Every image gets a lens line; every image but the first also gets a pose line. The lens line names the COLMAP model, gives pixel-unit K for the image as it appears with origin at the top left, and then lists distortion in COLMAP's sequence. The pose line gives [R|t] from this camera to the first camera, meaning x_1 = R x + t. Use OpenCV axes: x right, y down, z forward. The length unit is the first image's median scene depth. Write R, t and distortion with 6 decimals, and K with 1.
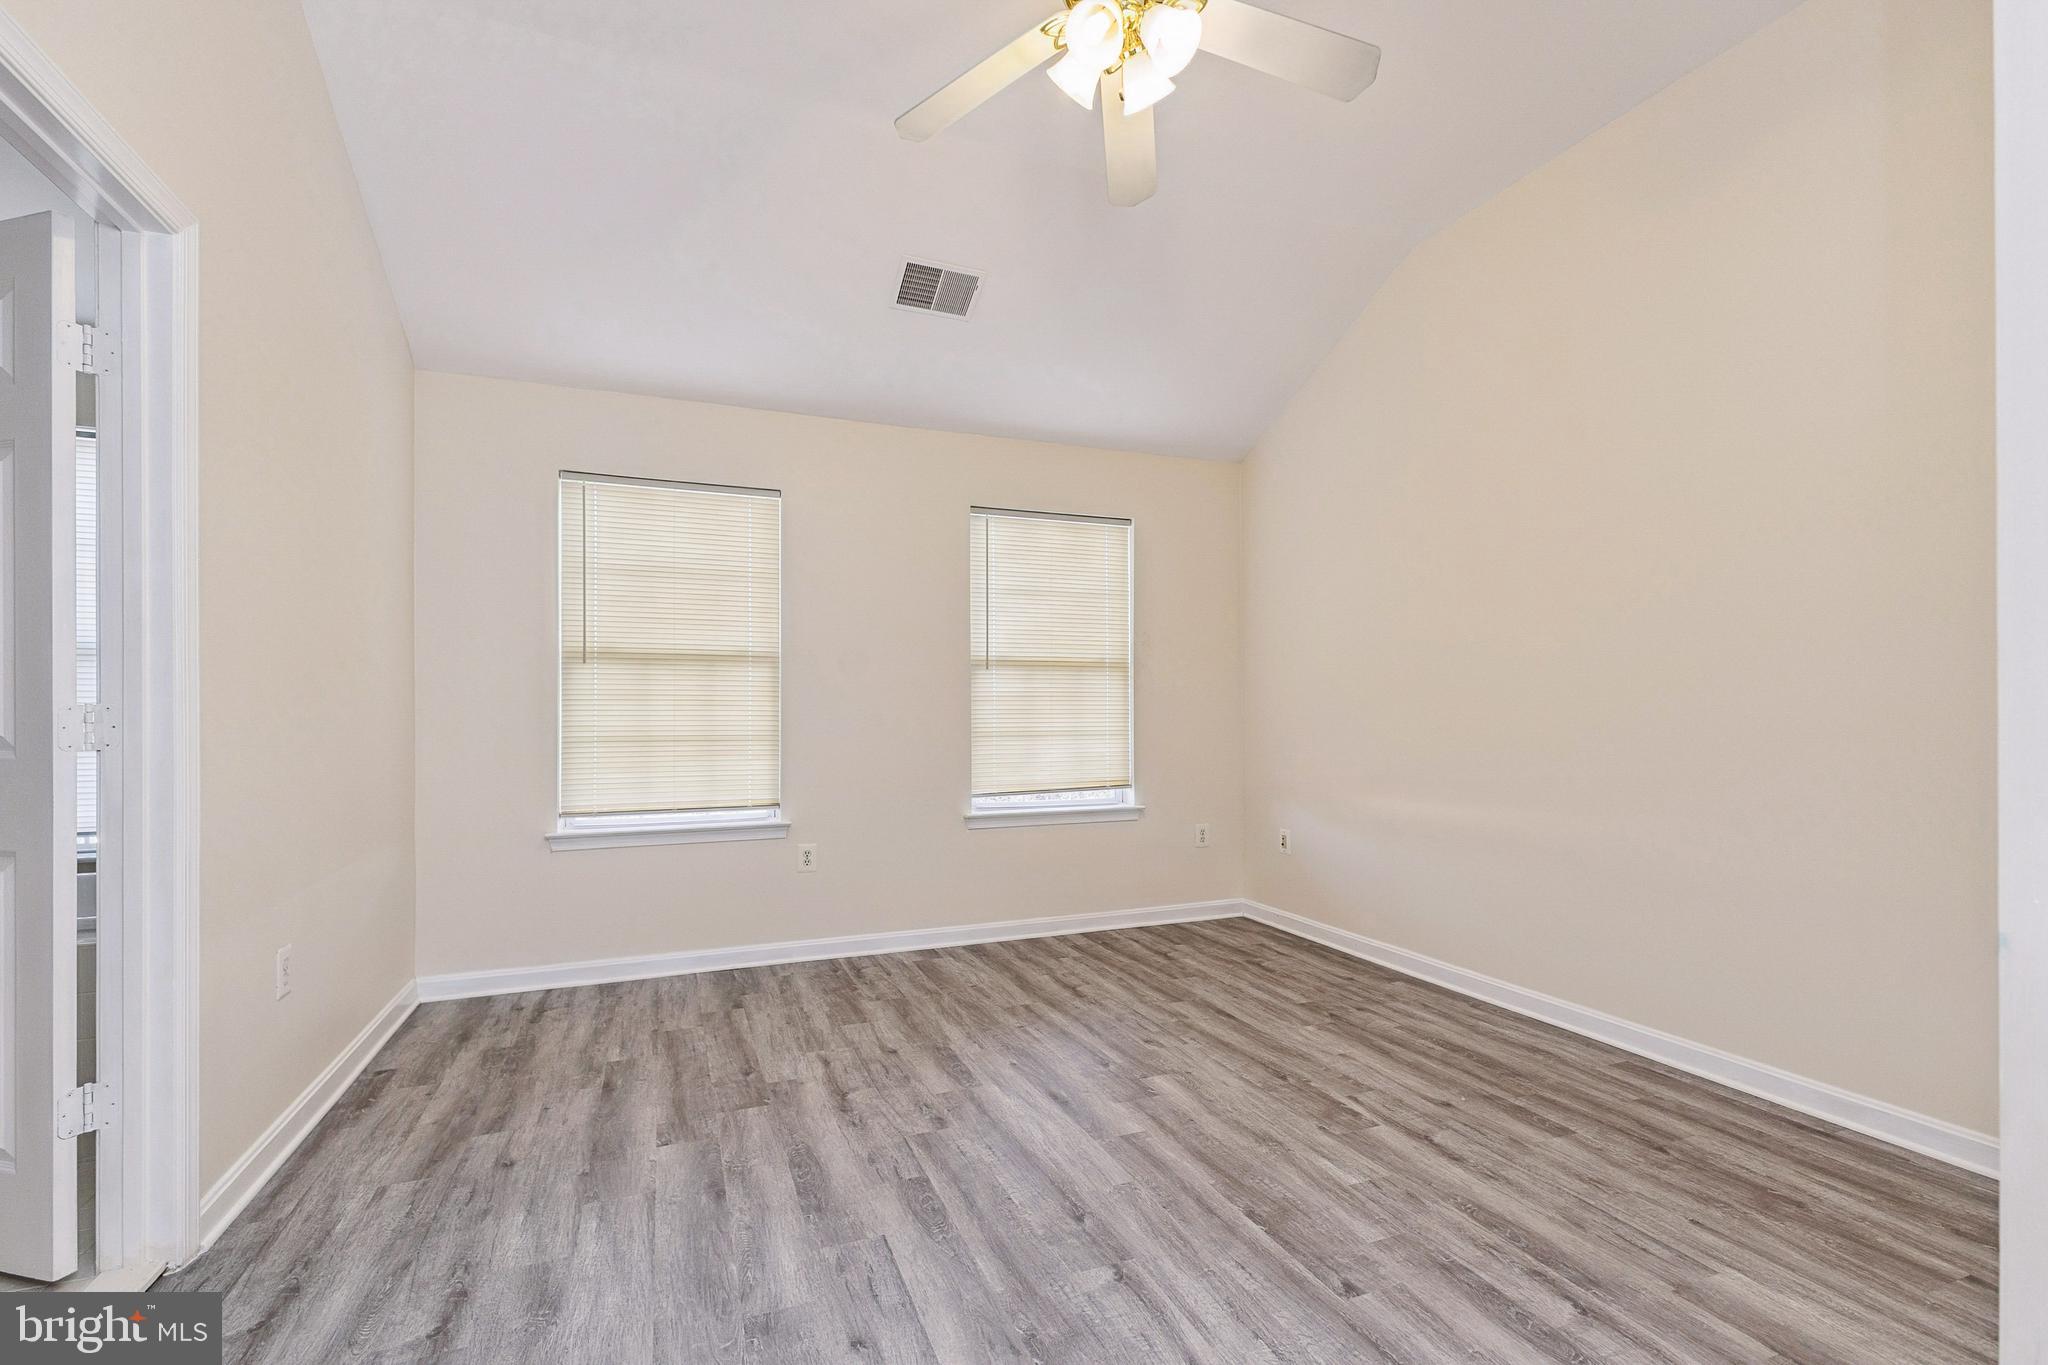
lens RADIAL K [[906.6, 0, 1012.4], [0, 906.6, 681.9], [0, 0, 1]] dist [0.026201, -0.009245]
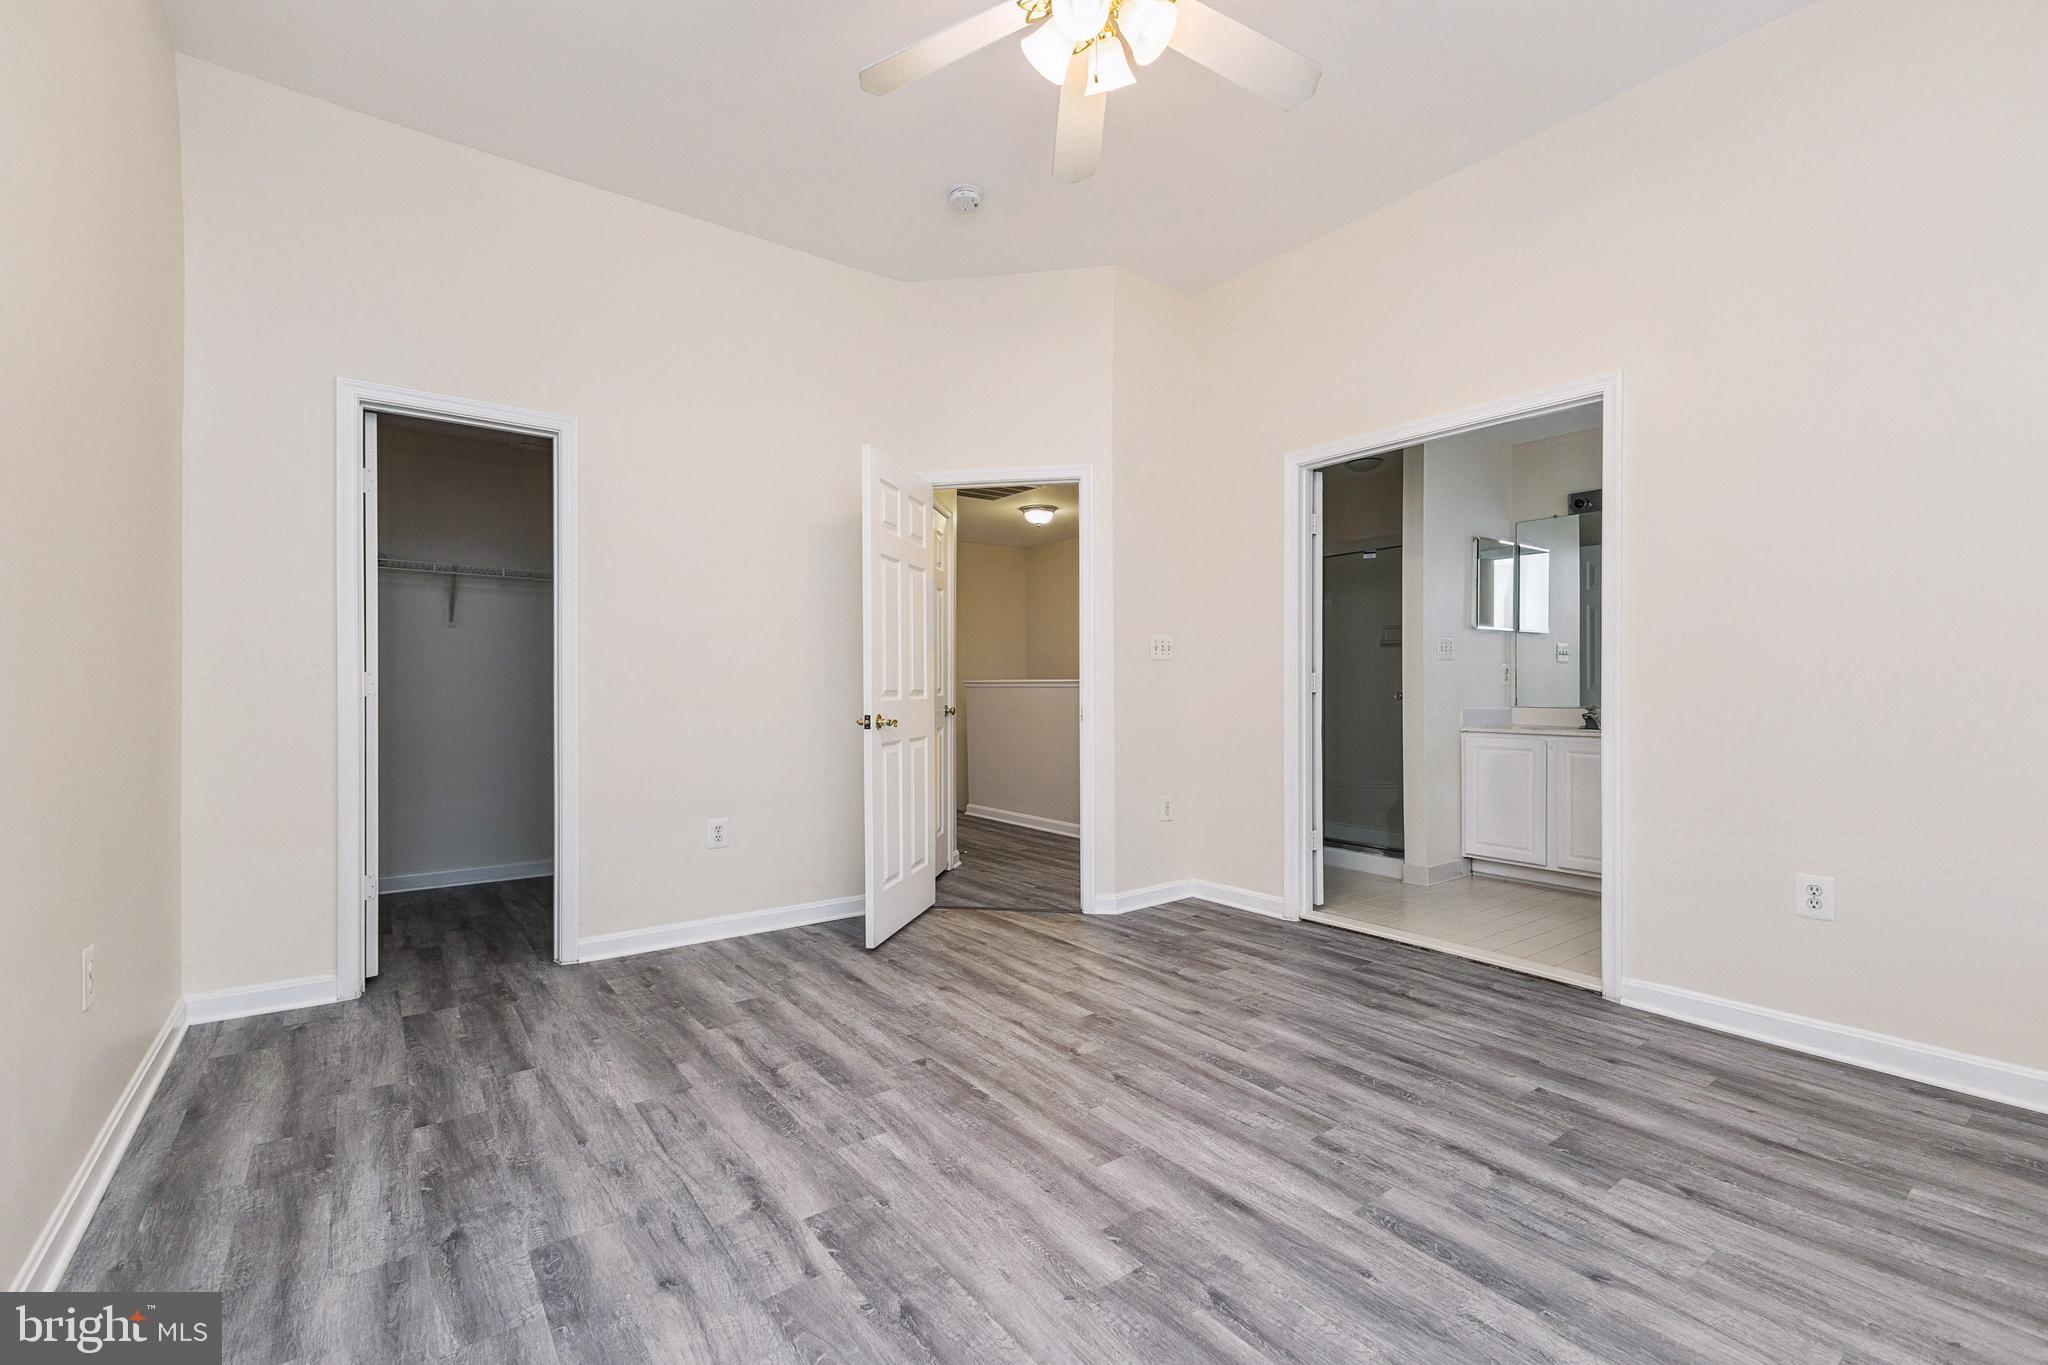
lens RADIAL K [[906.6, 0, 1012.4], [0, 906.6, 681.9], [0, 0, 1]] dist [0.026201, -0.009245]
pose [[-0.970077, 0.004224, -0.242761, 0.450601], [0.014126, 0.999137, -0.039062, 0.084696], [0.242387, -0.041323, -0.969299, 1.928286]]
